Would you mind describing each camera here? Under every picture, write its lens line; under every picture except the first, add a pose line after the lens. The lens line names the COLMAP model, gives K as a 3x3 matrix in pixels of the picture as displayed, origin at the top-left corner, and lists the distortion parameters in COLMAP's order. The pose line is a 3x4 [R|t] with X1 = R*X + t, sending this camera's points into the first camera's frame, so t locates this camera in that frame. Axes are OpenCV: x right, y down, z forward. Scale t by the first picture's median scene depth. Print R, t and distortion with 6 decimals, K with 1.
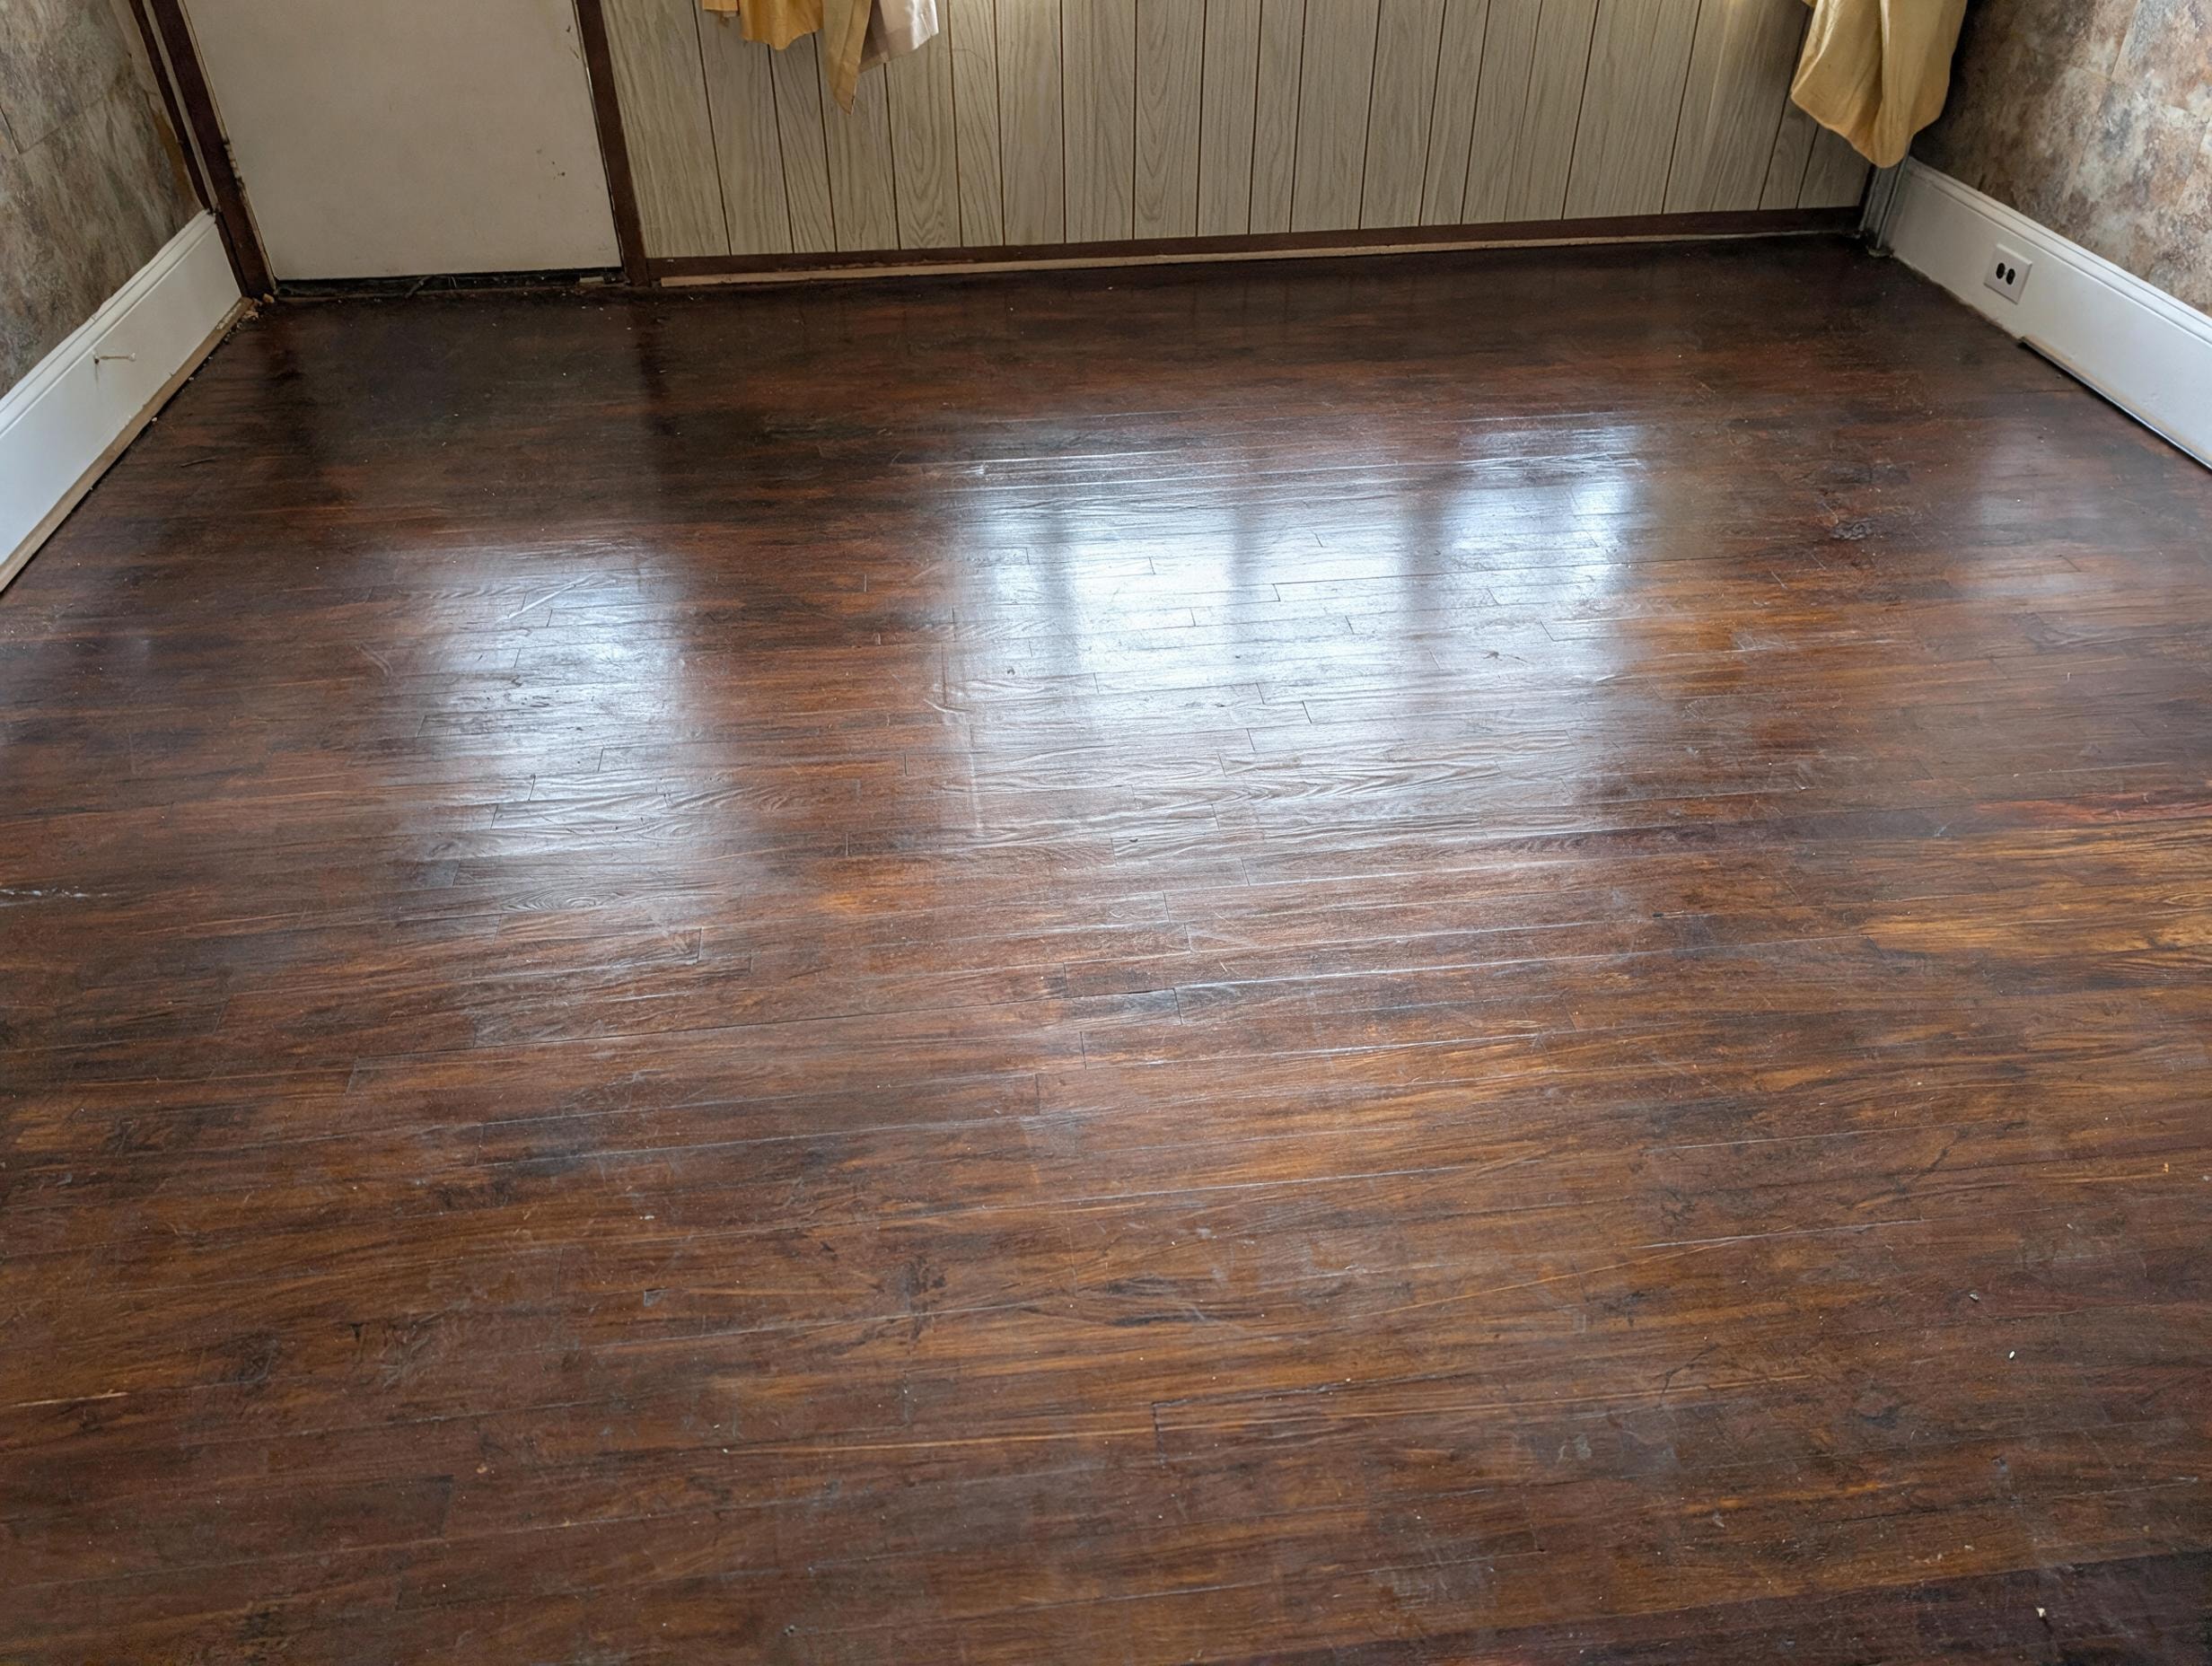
lens RADIAL K [[1586.5, 0, 1083.1], [0, 1586.5, 840.8], [0, 0, 1]] dist [0.027343, -0.005409]
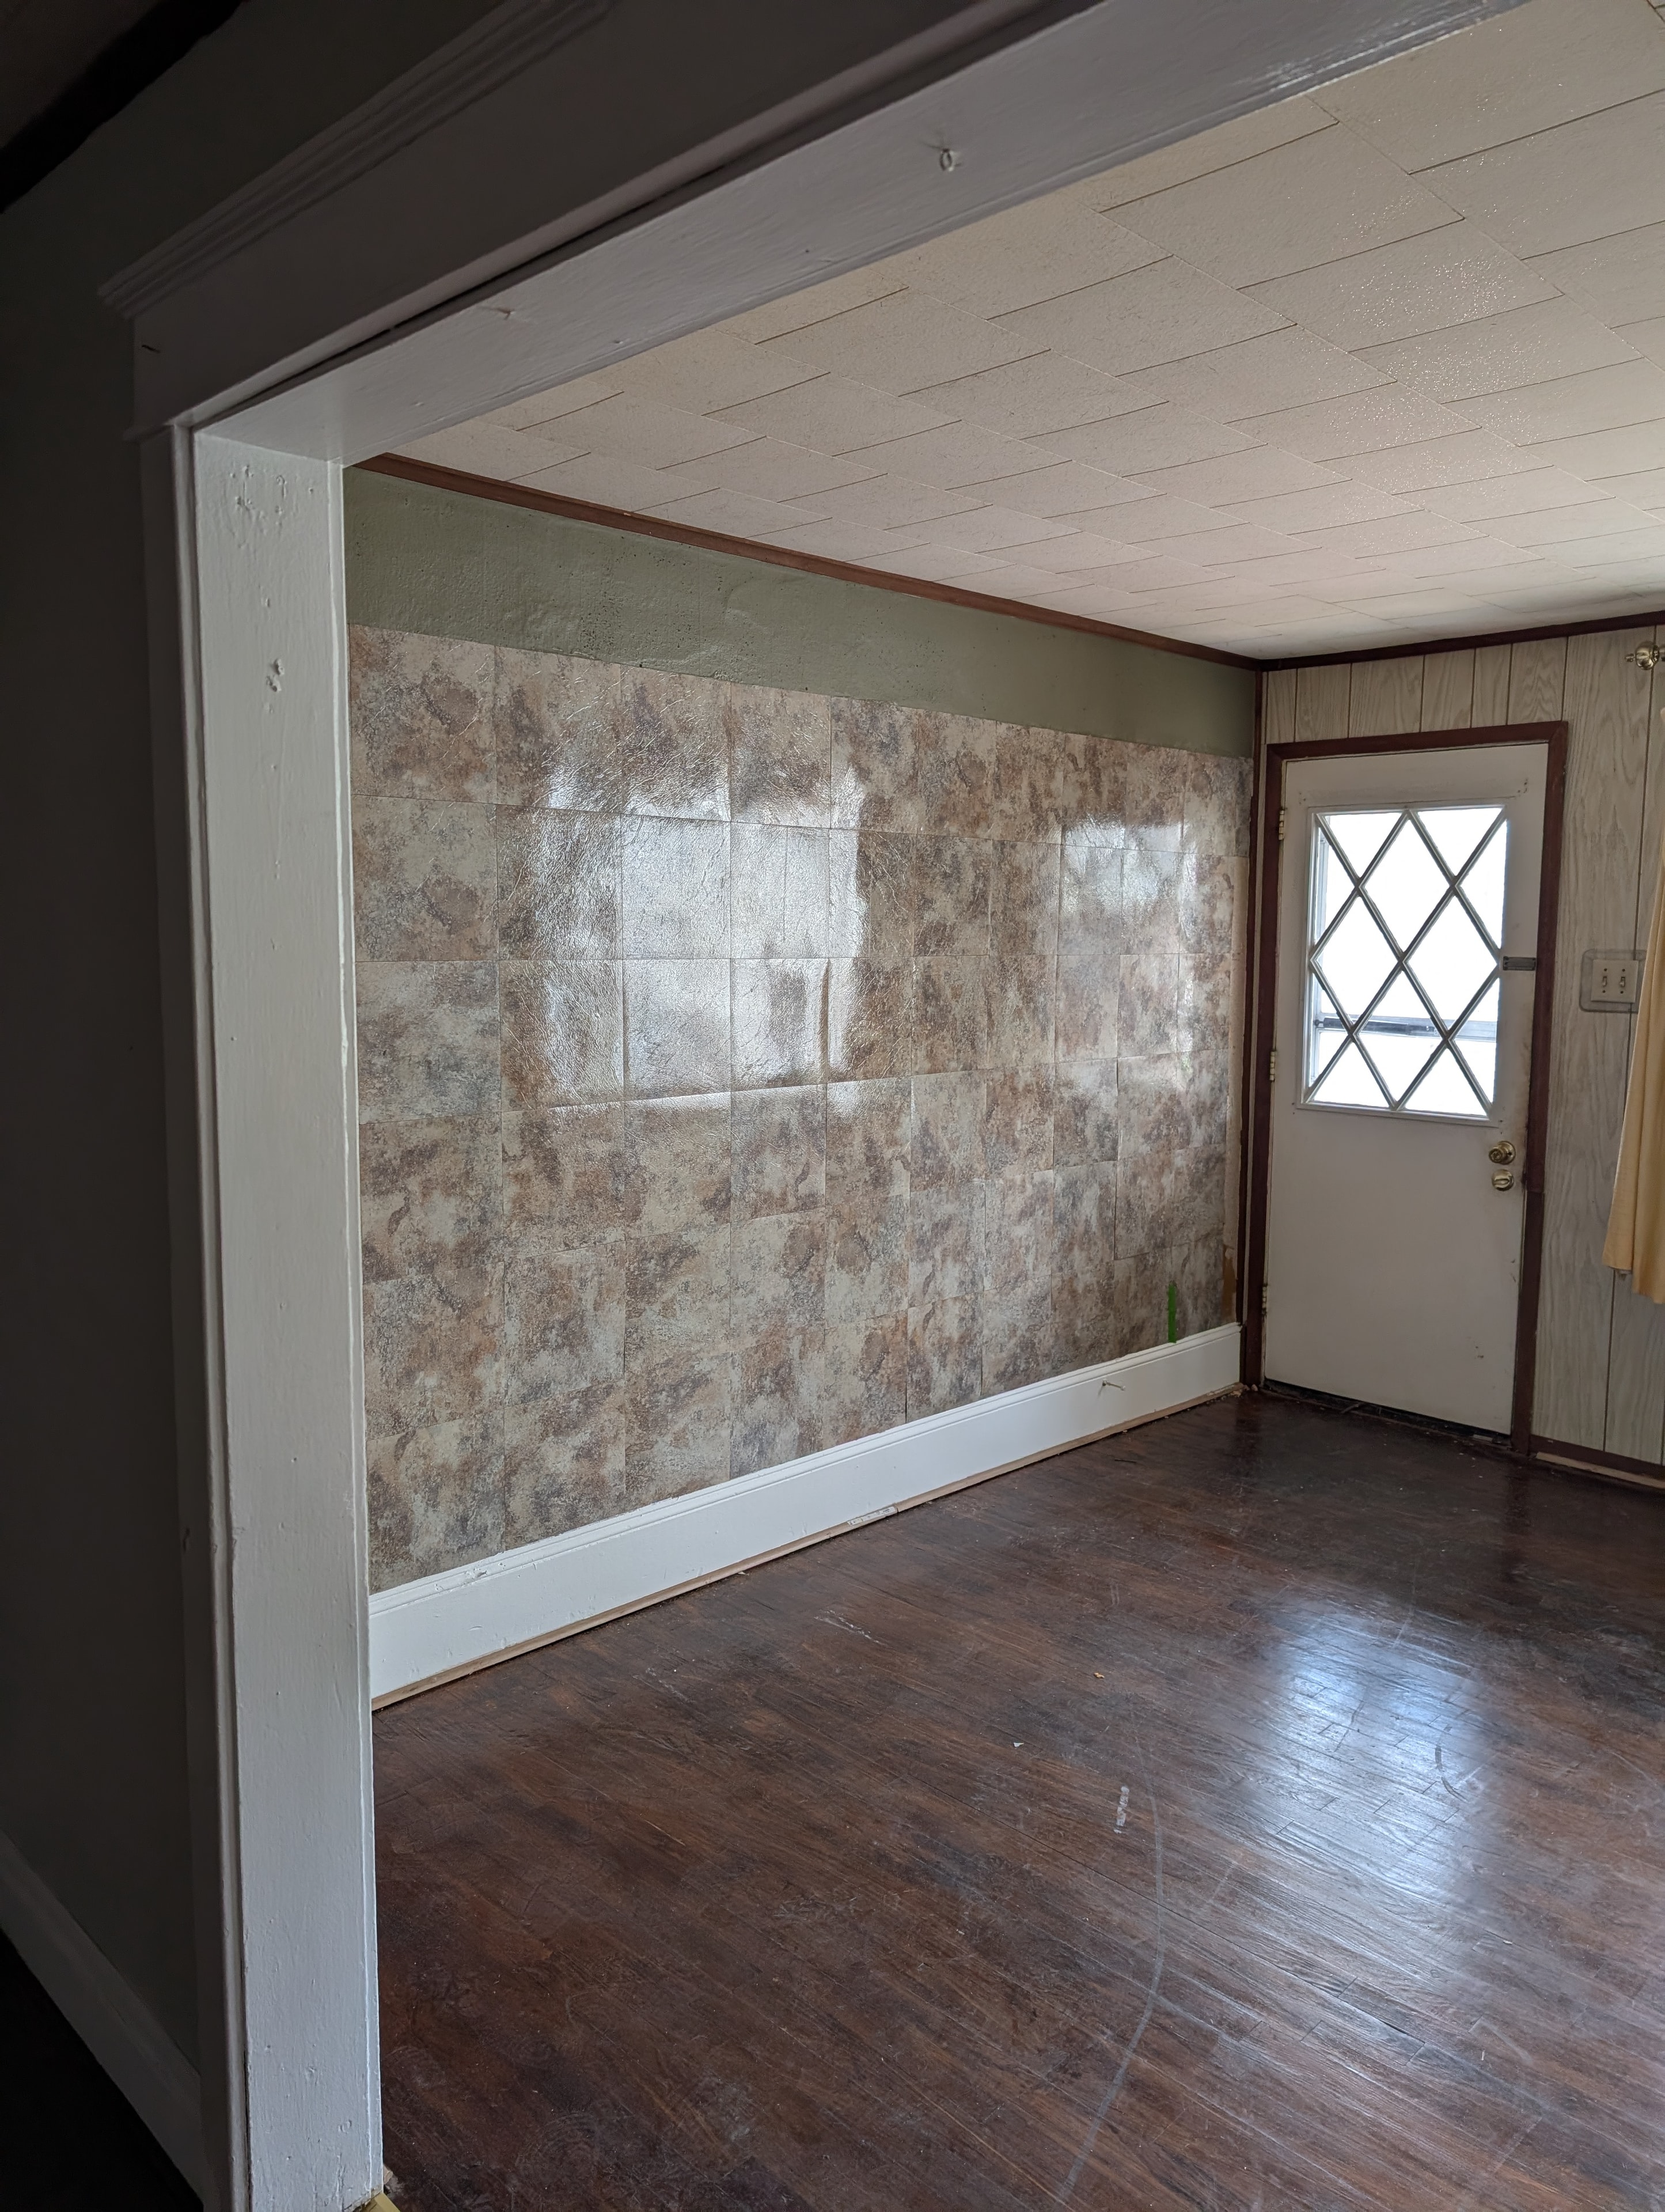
lens RADIAL K [[1586.5, 0, 842.5], [0, 1586.5, 1094.6], [0, 0, 1]] dist [0.027343, -0.005409]
pose [[0.632246, 0.101558, -0.768082, 0.419267], [-0.496498, 0.814165, -0.301041, 0.065410], [0.594773, 0.571683, 0.565176, -0.189480]]
